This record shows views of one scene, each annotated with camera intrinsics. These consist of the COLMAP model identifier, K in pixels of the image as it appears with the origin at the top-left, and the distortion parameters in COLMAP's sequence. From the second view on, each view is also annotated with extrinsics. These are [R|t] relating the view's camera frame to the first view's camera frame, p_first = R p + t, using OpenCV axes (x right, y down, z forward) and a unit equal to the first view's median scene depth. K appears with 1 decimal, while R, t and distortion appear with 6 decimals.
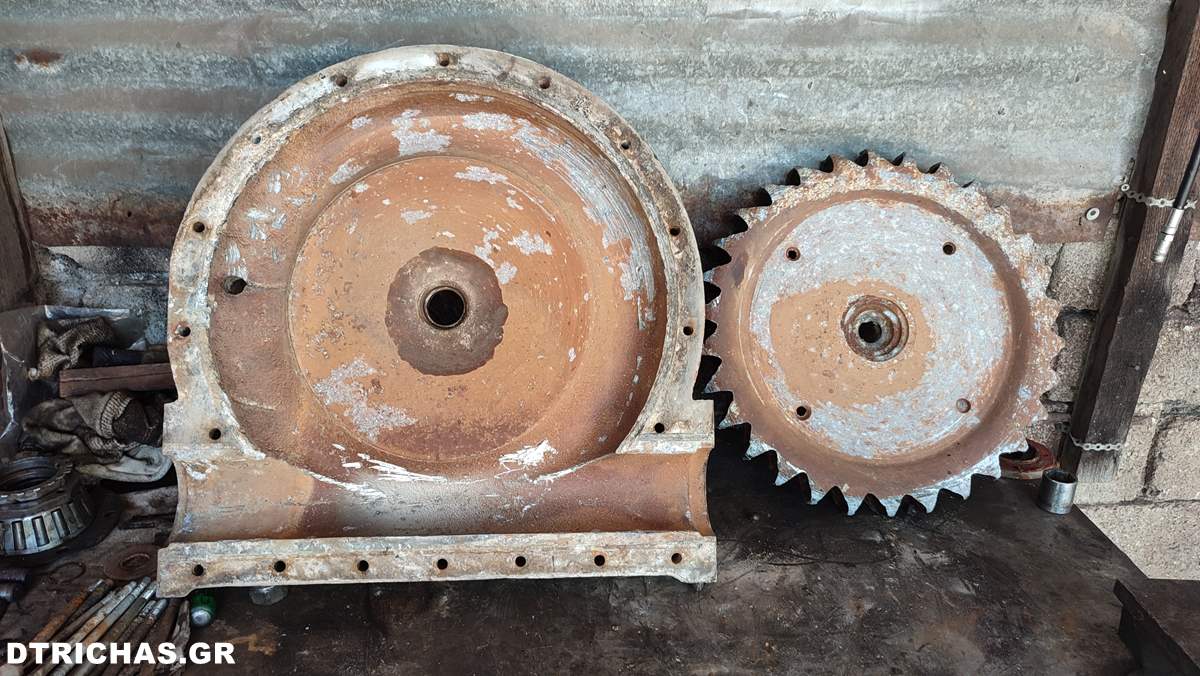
lens RADIAL K [[879.0, 0, 598.8], [0, 879.0, 333.0], [0, 0, 1]] dist [0.015535, -0.004119]
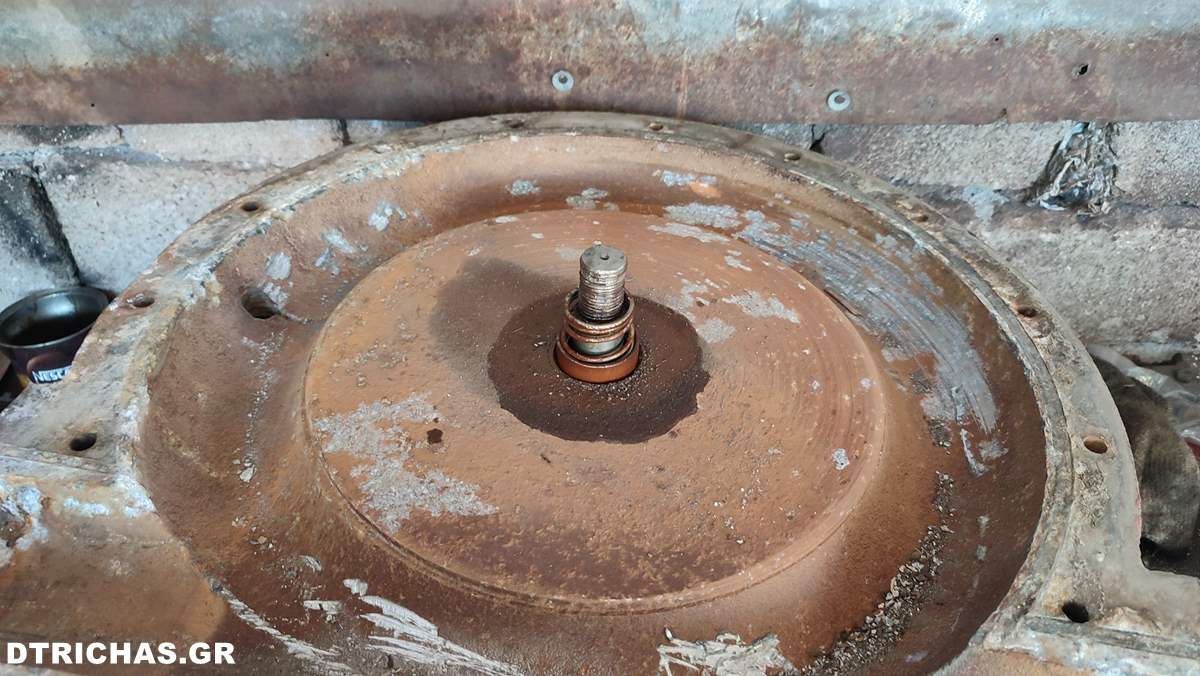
lens RADIAL K [[879.0, 0, 598.8], [0, 879.0, 333.0], [0, 0, 1]] dist [0.015535, -0.004119]
pose [[0.981282, 0.066699, -0.180655, -0.077657], [-0.175981, 0.691542, -0.700571, 0.333896], [0.078203, 0.719250, 0.690336, 0.611251]]
